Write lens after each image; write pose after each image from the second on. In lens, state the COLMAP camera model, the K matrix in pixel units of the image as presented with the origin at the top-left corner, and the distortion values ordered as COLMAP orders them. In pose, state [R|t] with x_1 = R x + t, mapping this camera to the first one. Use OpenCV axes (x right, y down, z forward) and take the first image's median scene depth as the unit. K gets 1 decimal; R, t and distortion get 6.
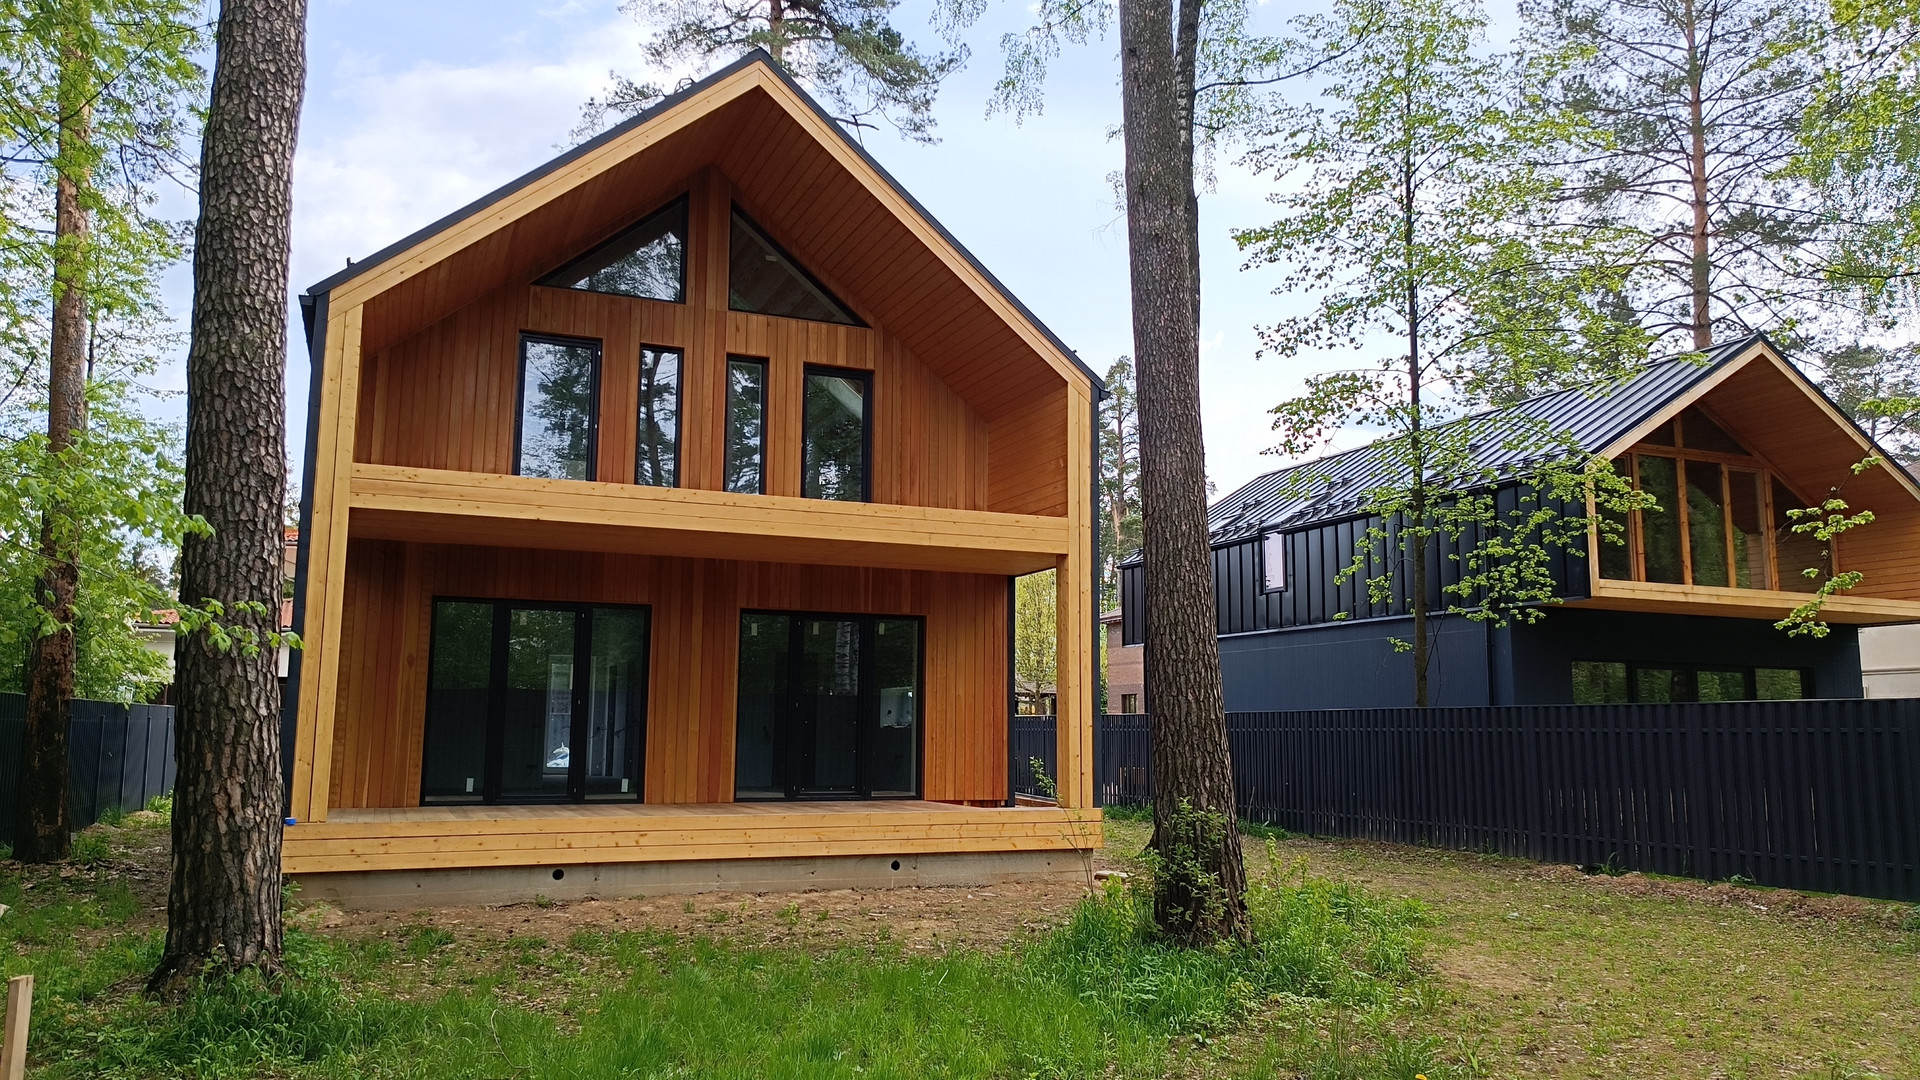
lens RADIAL K [[1367.1, 0, 960.0], [0, 1367.1, 540.0], [0, 0, 1]] dist [0.006495, 0.000821]
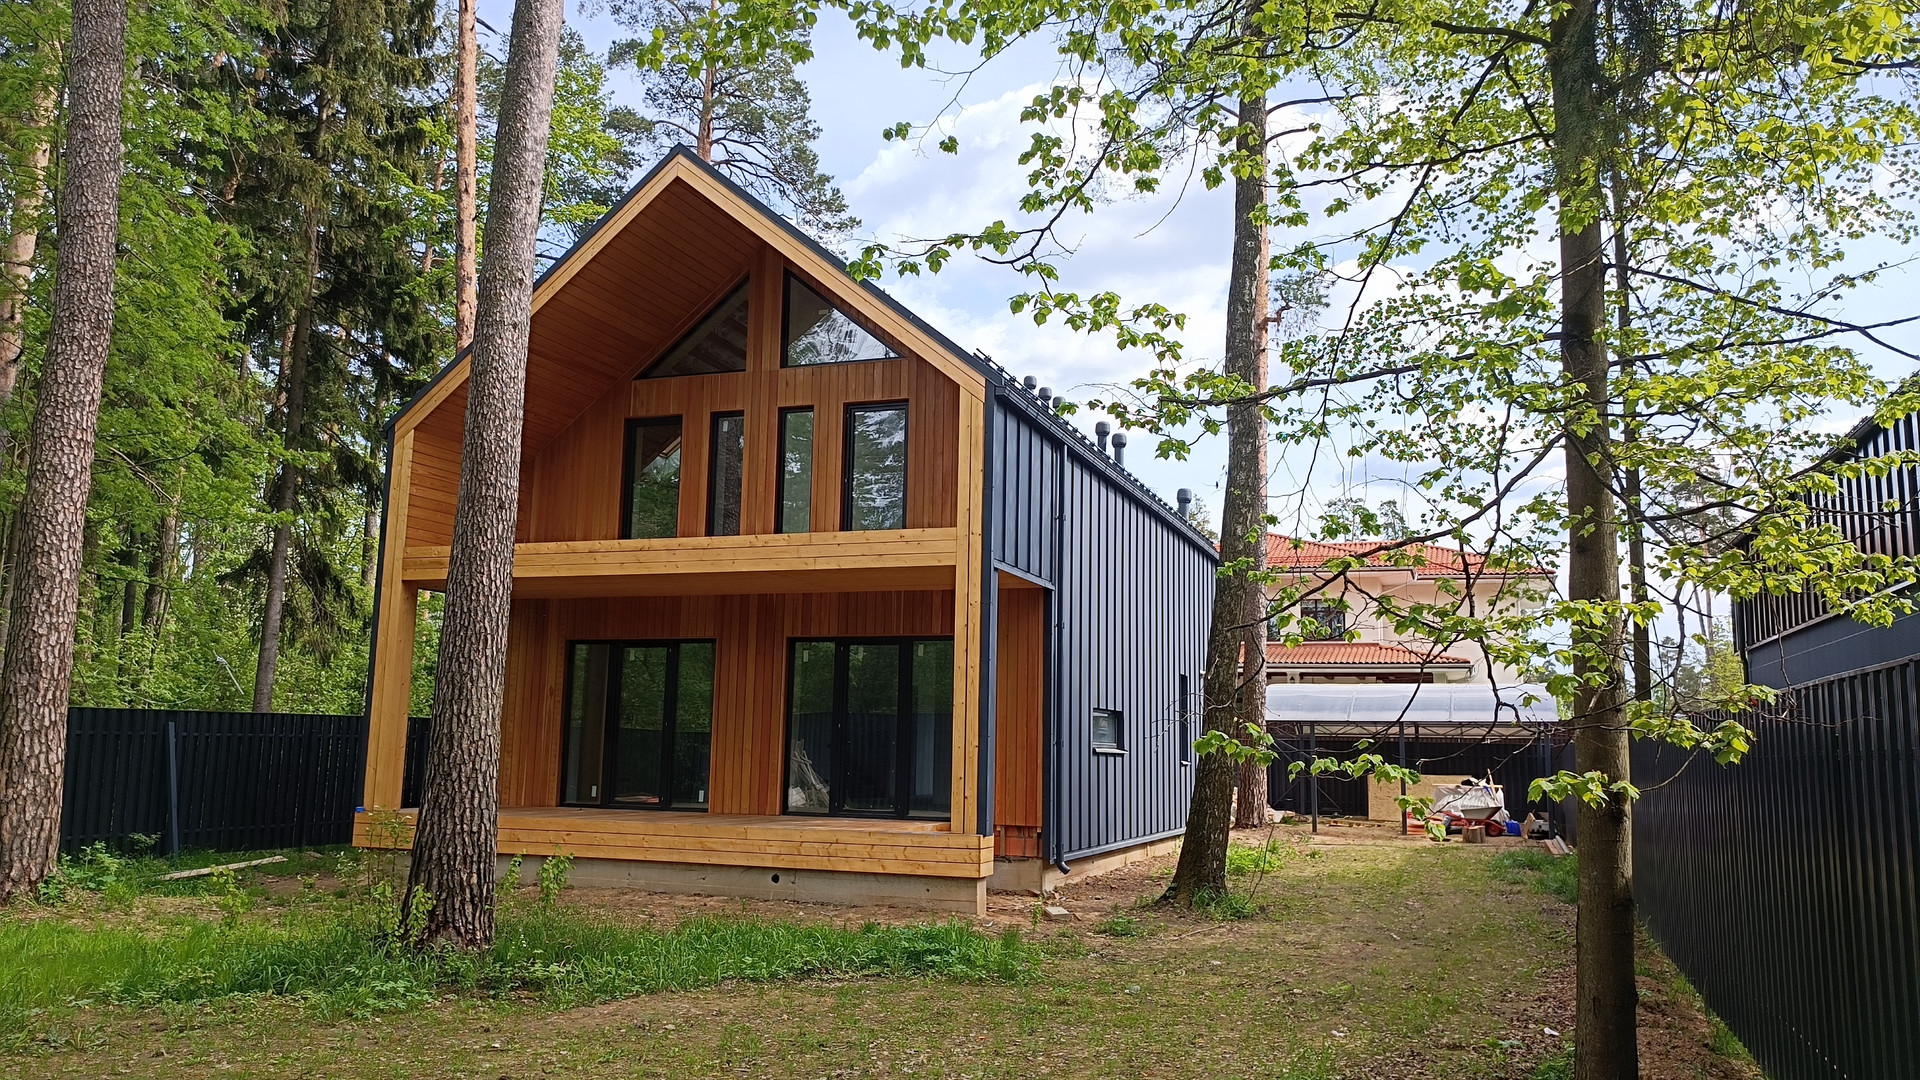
lens RADIAL K [[1405.4, 0, 960.0], [0, 1405.4, 540.0], [0, 0, 1]] dist [0.039150, 0.000798]
pose [[0.726687, -0.094184, -0.680482, 0.777060], [0.080259, 0.995413, -0.052064, 0.045673], [0.682265, -0.016780, 0.730913, 0.297702]]
